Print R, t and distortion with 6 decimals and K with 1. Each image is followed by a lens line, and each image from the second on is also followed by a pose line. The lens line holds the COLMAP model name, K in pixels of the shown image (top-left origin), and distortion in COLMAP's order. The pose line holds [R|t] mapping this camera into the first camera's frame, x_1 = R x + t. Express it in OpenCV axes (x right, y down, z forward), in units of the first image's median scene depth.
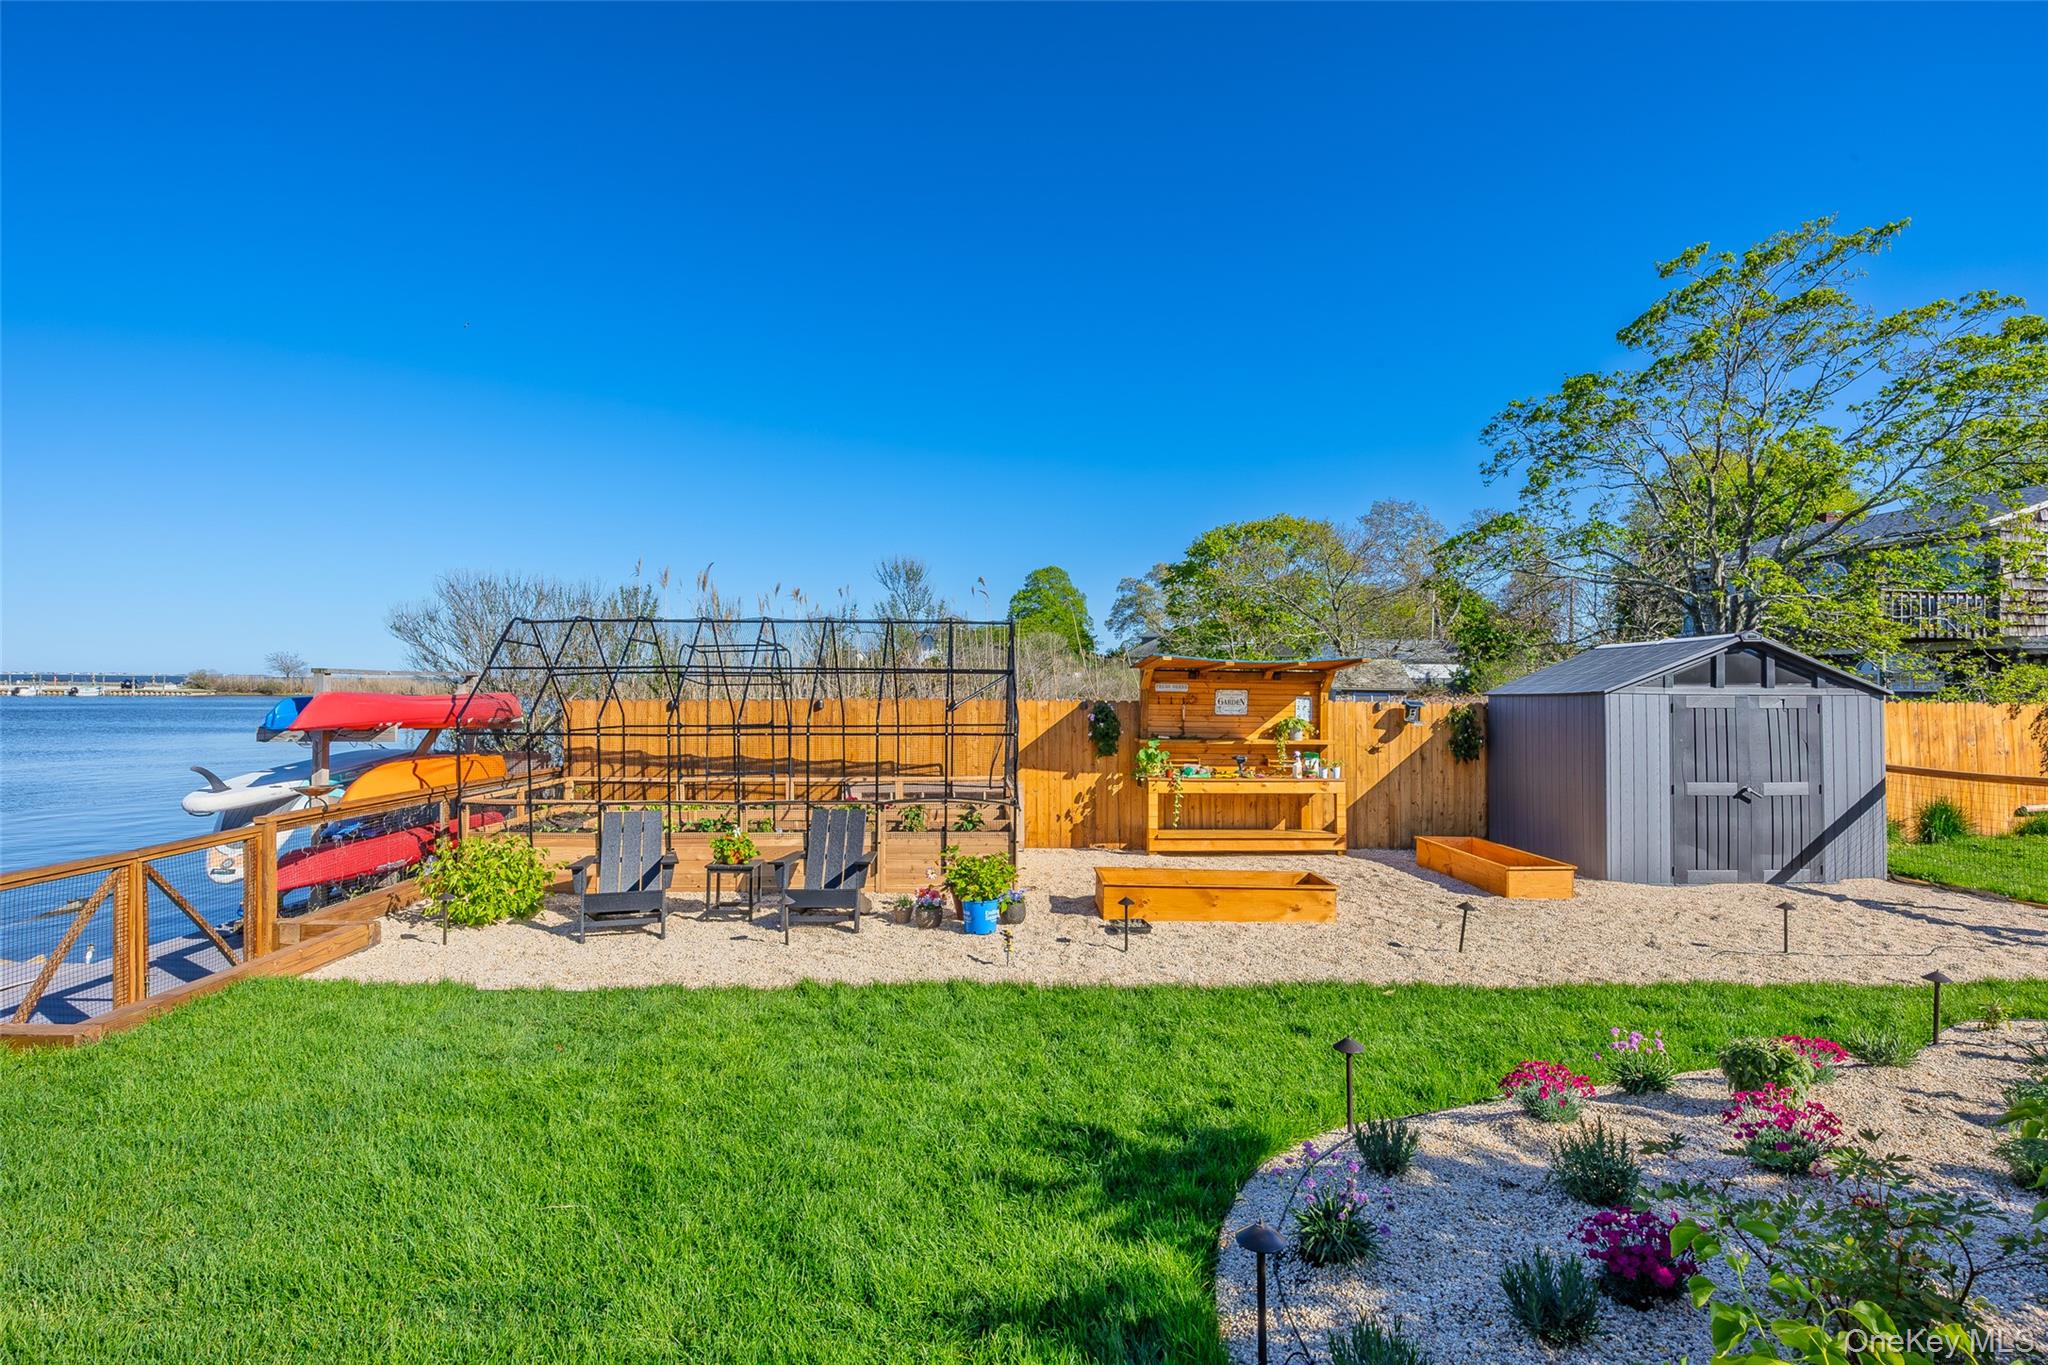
lens RADIAL K [[1017.3, 0, 1028.4], [0, 1017.3, 670.8], [0, 0, 1]] dist [-0.016163, 0.000201]
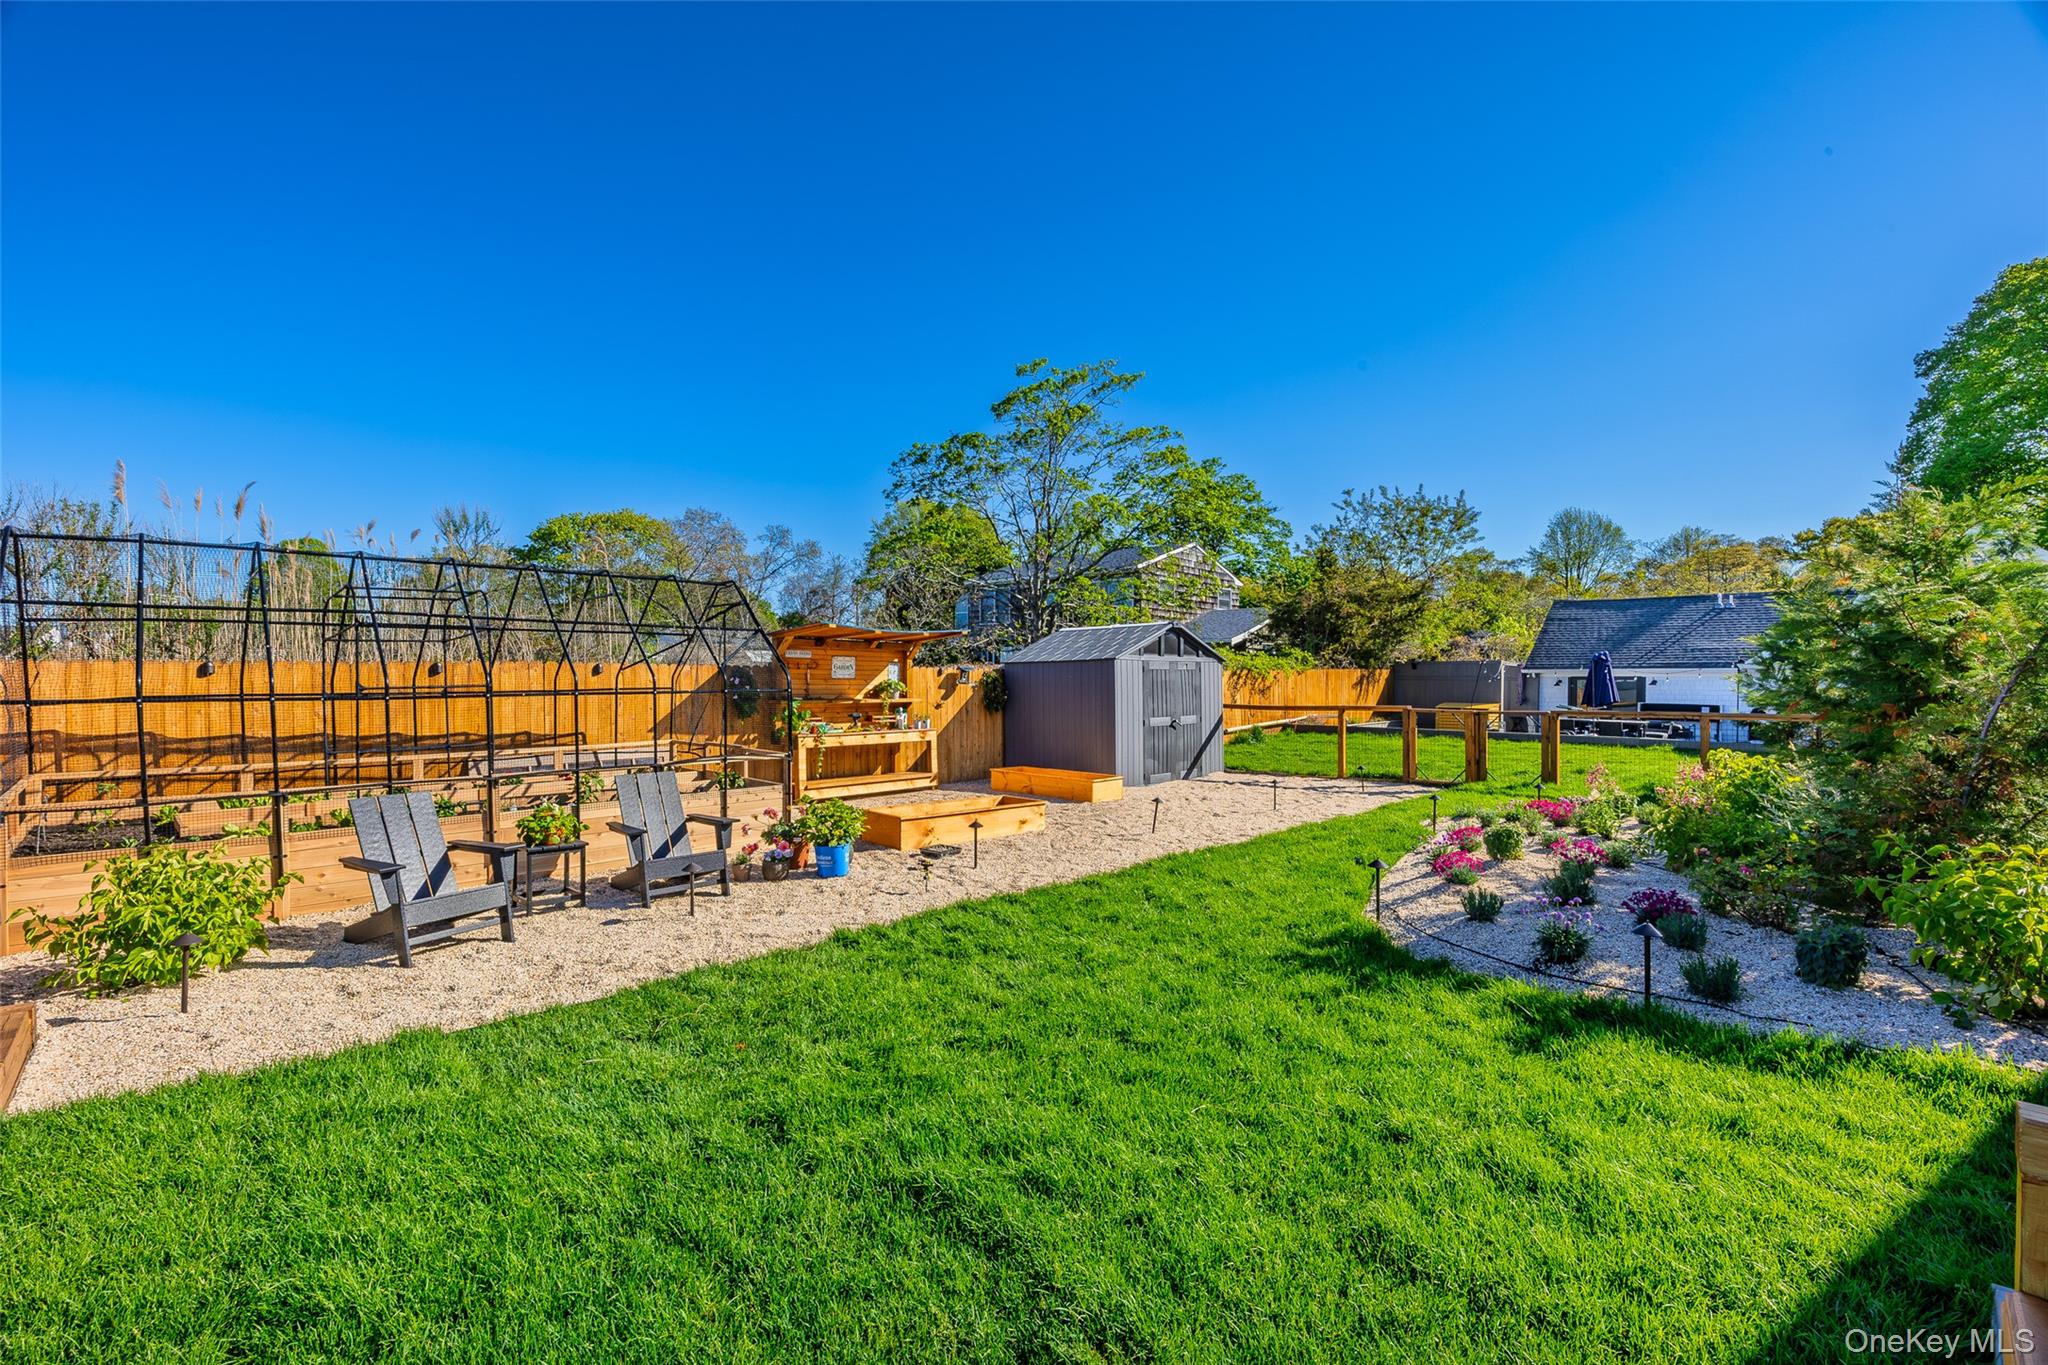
lens RADIAL K [[871.8, 0, 1026.5], [0, 871.8, 670.0], [0, 0, 1]] dist [-0.011763, 0.000030]
pose [[0.739057, -0.000643, 0.673643, -0.316858], [-0.008053, 0.999920, 0.009789, 0.022566], [-0.673595, -0.012660, 0.738992, 0.129917]]
